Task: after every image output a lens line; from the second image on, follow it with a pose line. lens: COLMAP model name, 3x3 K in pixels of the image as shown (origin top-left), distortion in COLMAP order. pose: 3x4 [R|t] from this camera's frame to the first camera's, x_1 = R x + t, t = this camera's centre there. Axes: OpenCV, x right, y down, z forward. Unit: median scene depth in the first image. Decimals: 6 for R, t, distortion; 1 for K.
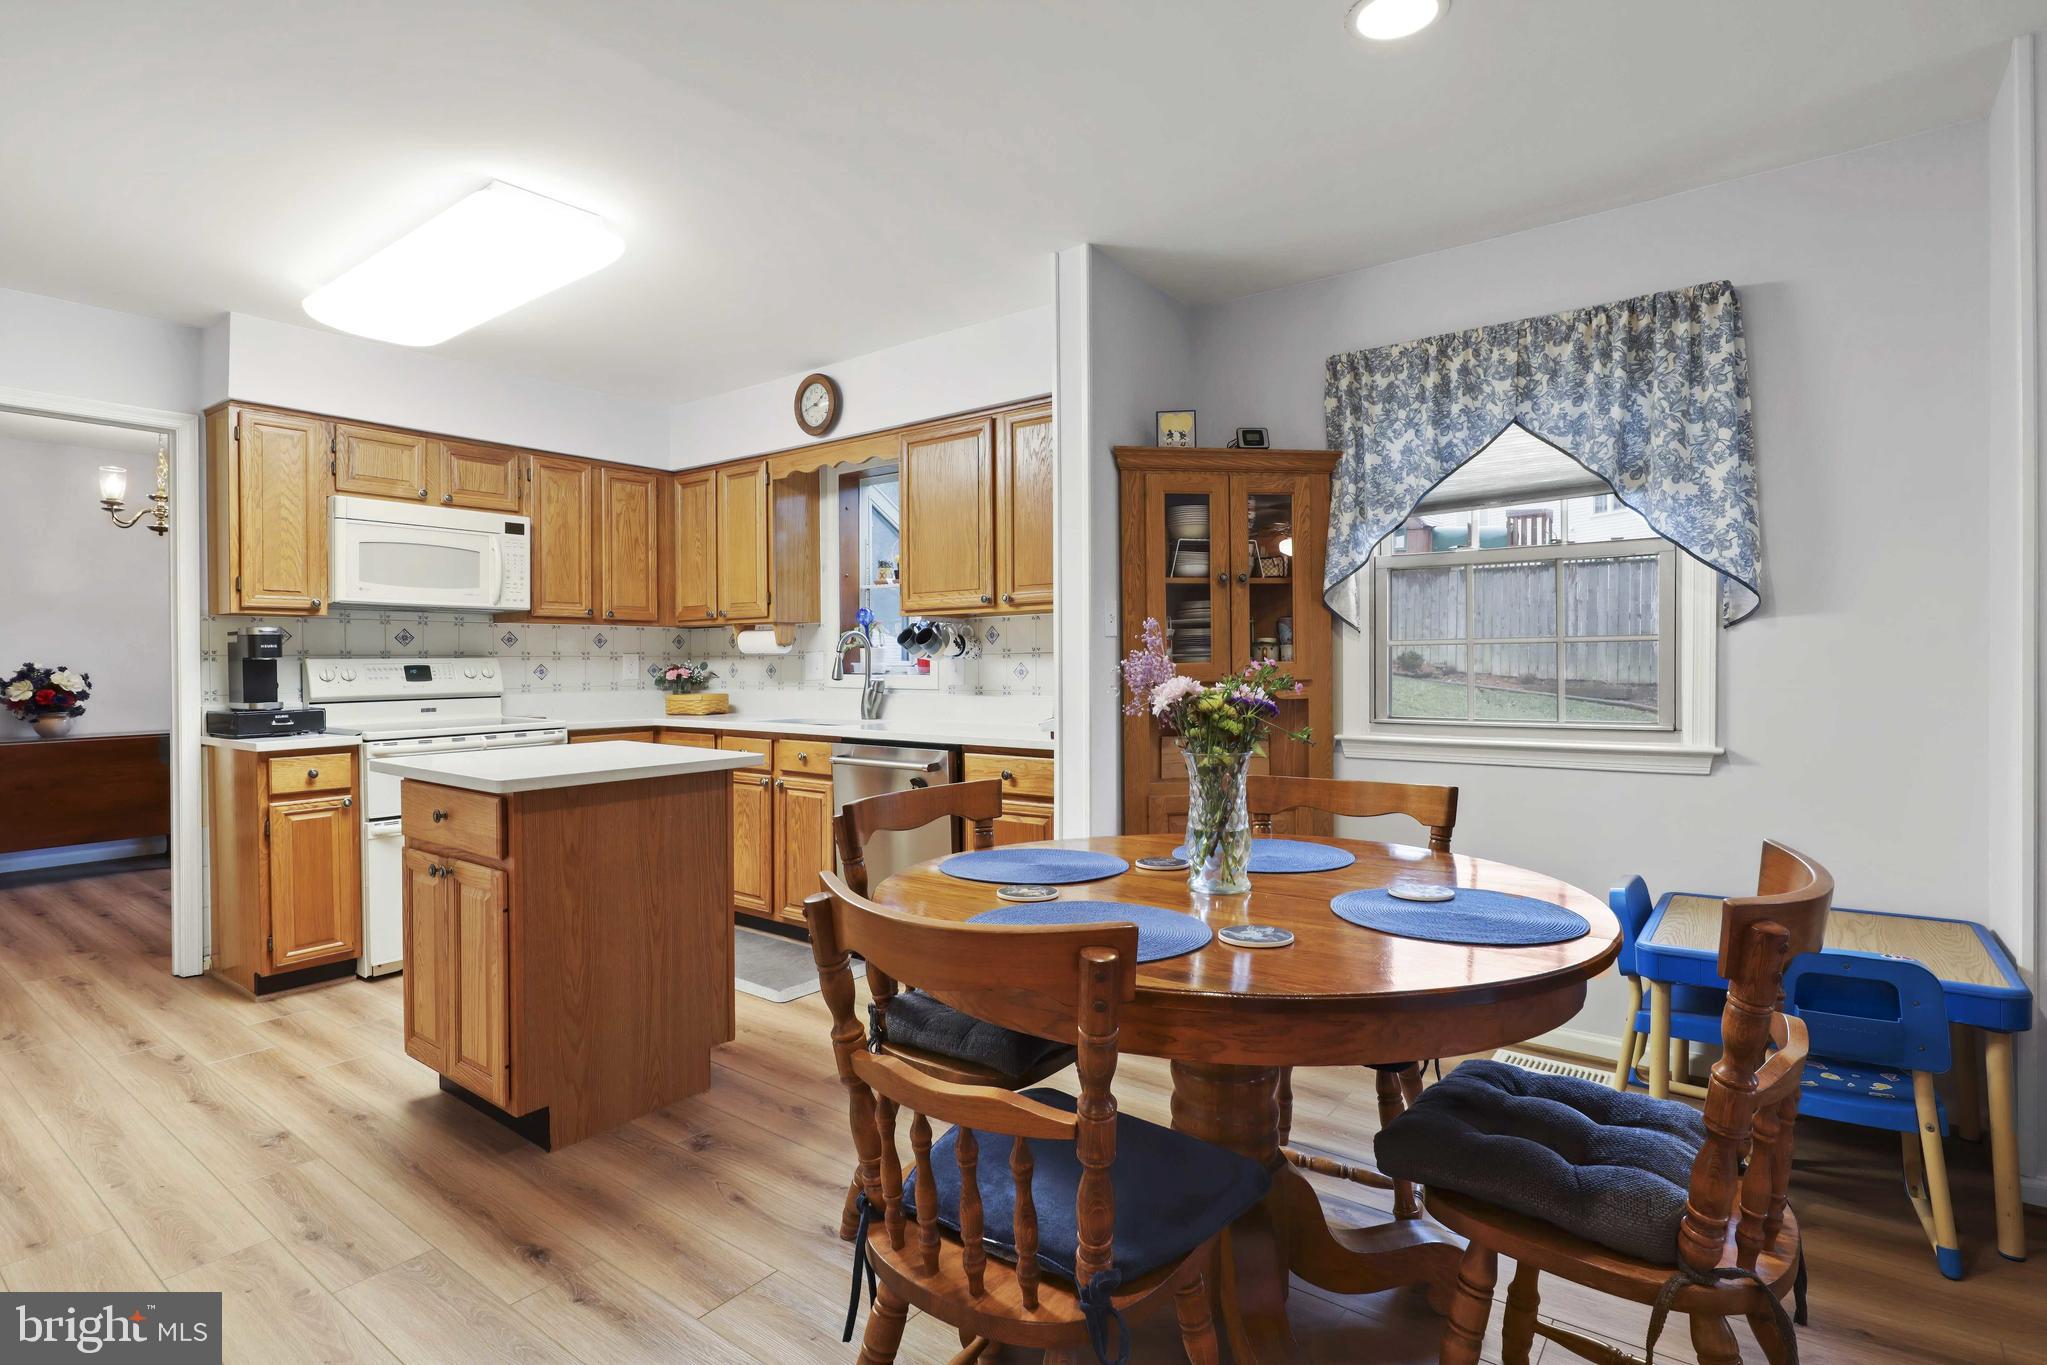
lens RADIAL K [[991.2, 0, 1047.1], [0, 991.2, 670.0], [0, 0, 1]] dist [-0.004818, -0.000812]
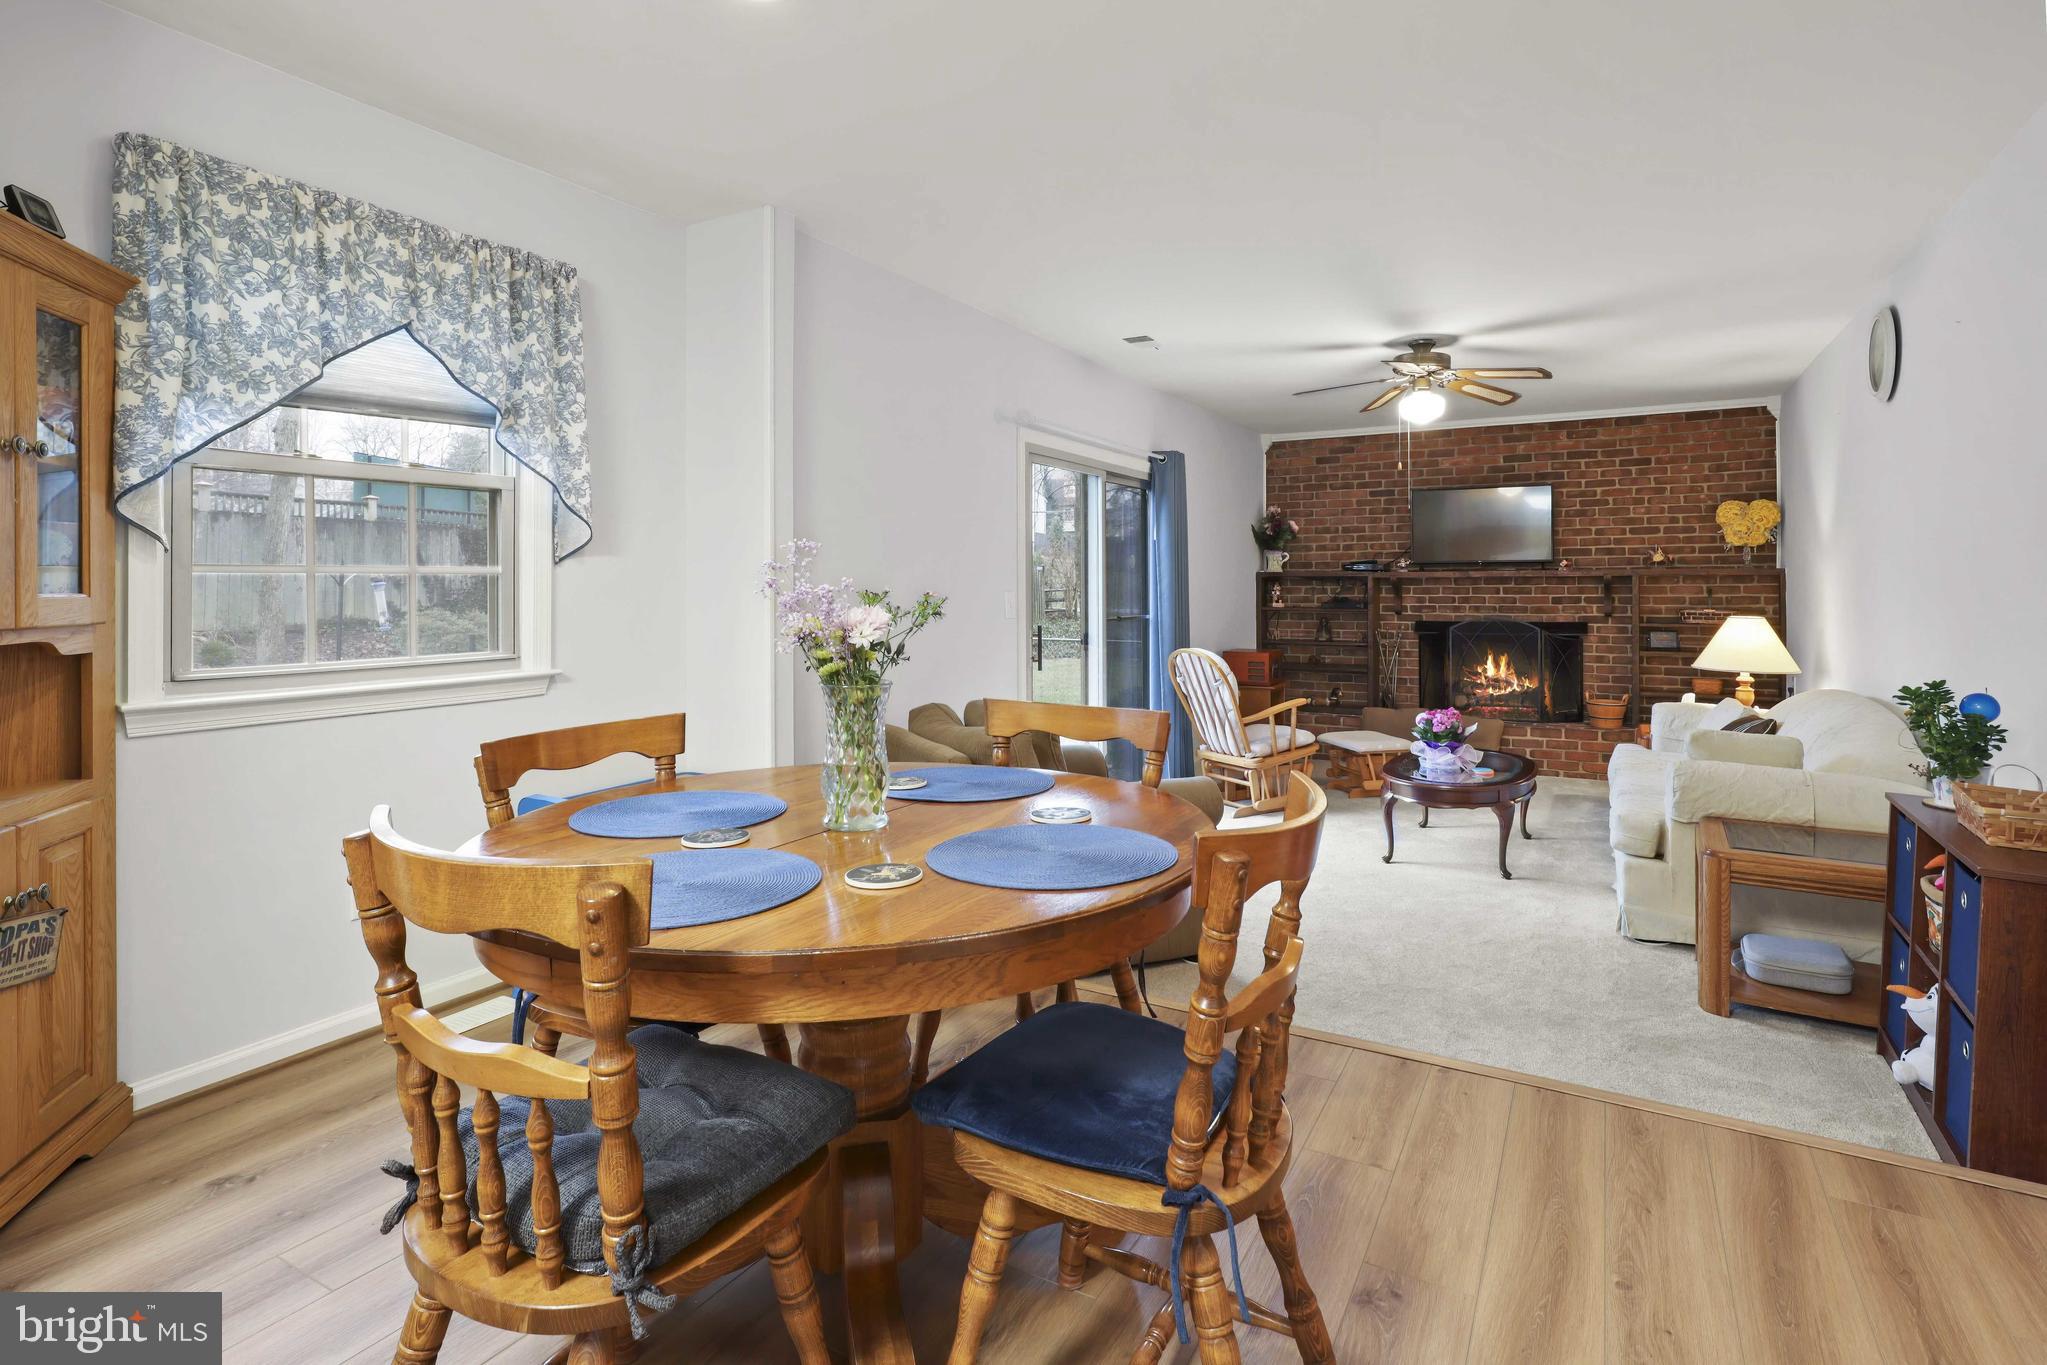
lens RADIAL K [[1016.9, 0, 965.4], [0, 1016.9, 587.5], [0, 0, 1]] dist [0.002046, 0.001274]
pose [[-0.064895, 0.007675, 0.997863, -0.354799], [0.013461, 0.999886, -0.006815, -0.000946], [-0.997801, 0.012990, -0.064991, 0.413013]]
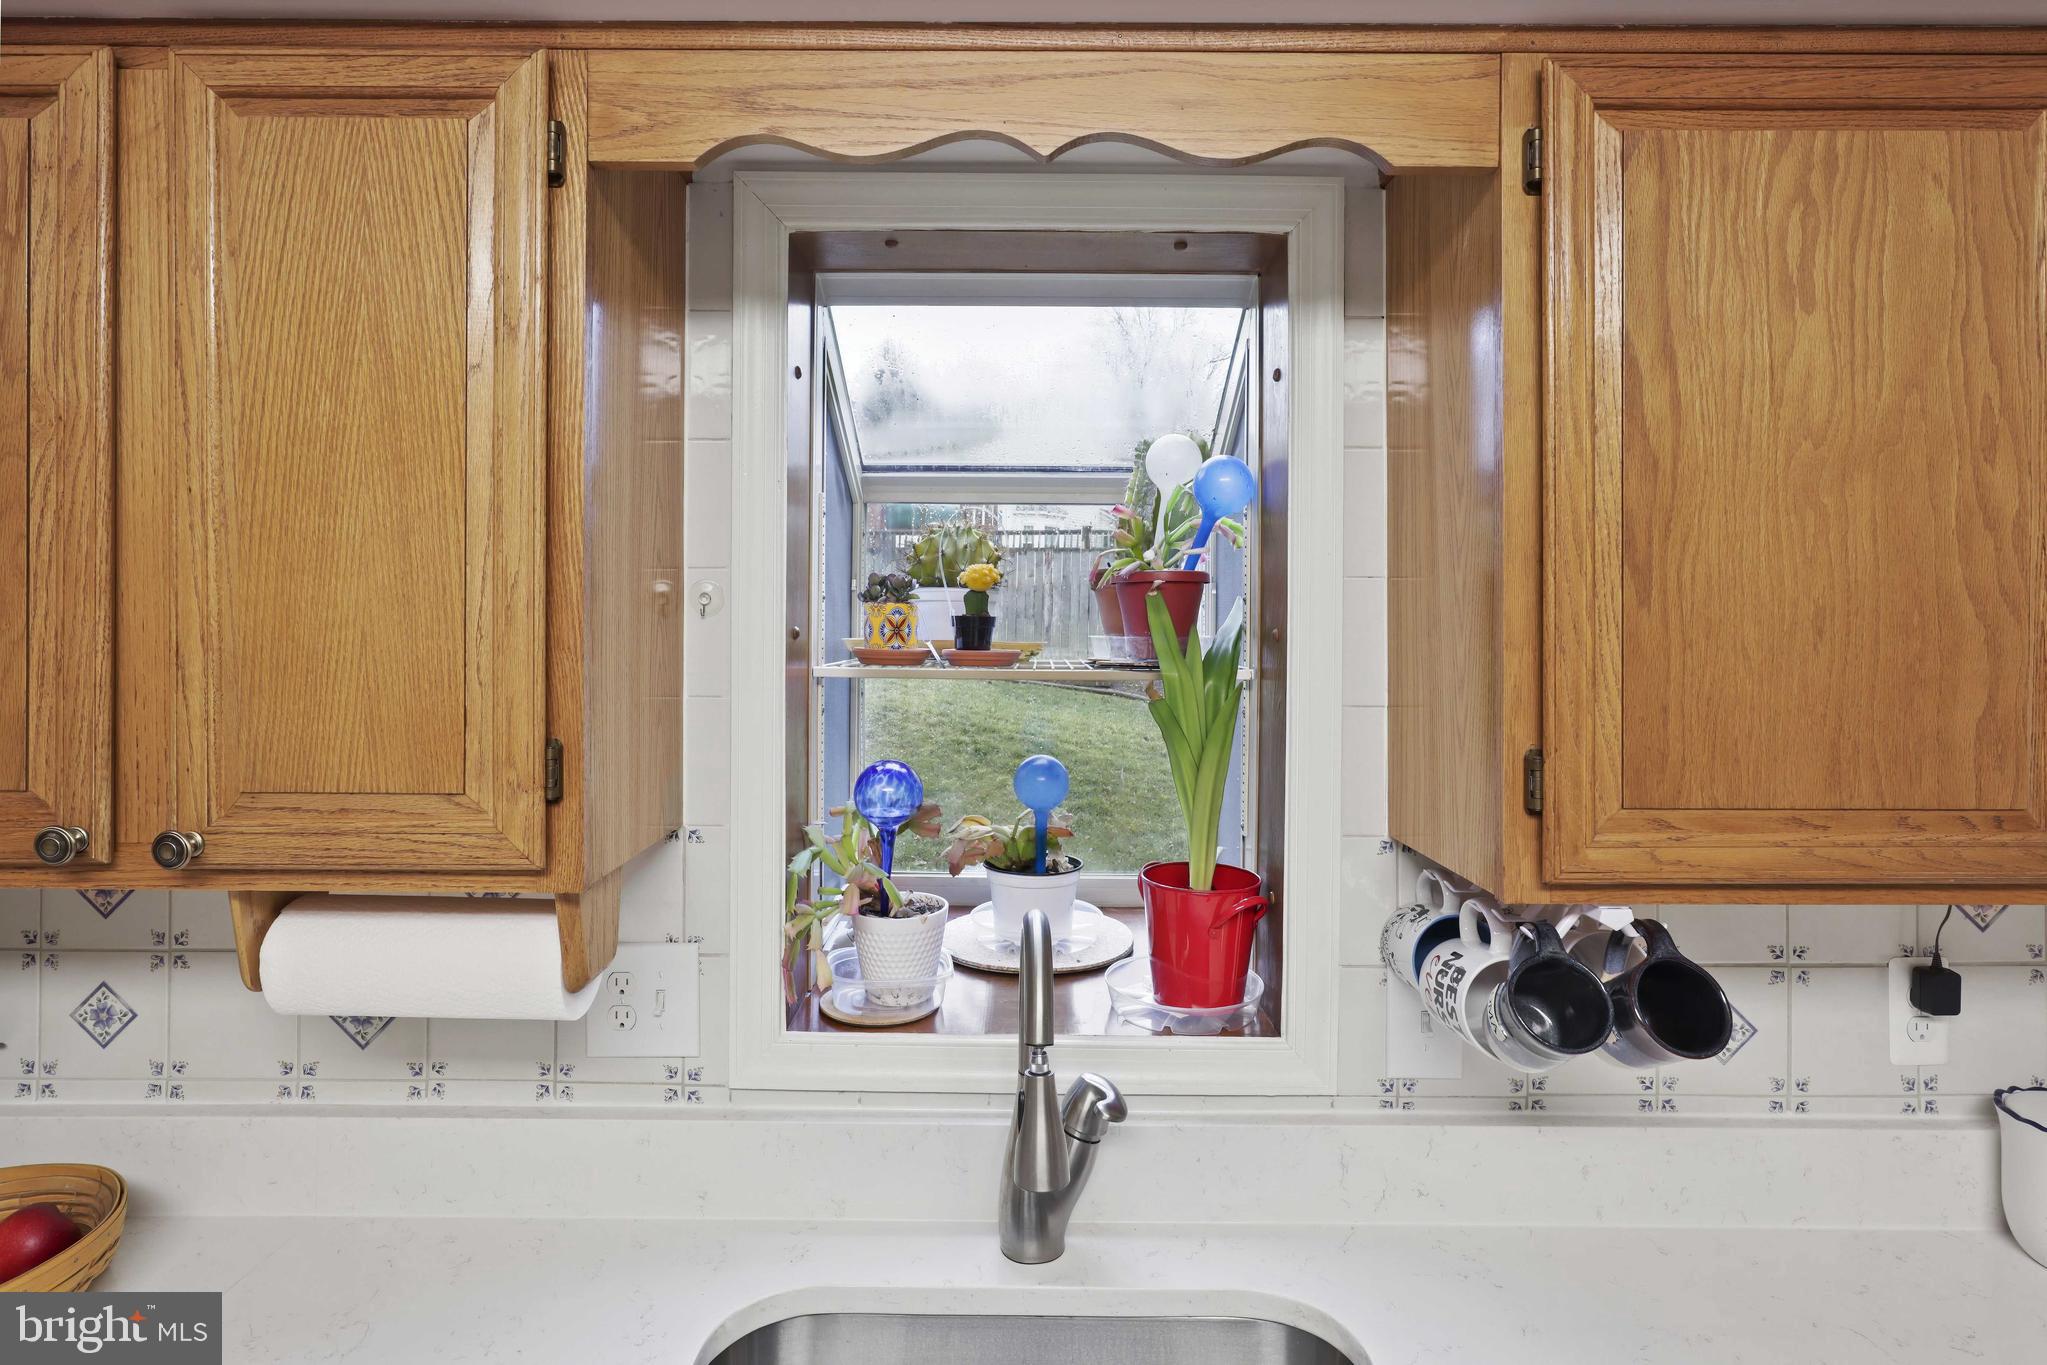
lens RADIAL K [[1023.2, 0, 1020.8], [0, 1023.2, 618.7], [0, 0, 1]] dist [-0.001662, -0.000482]
pose [[0.803971, 0.012656, 0.594533, -0.385118], [-0.006217, 0.999898, -0.012878, -0.118363], [-0.594635, 0.006657, 0.803968, 0.928763]]
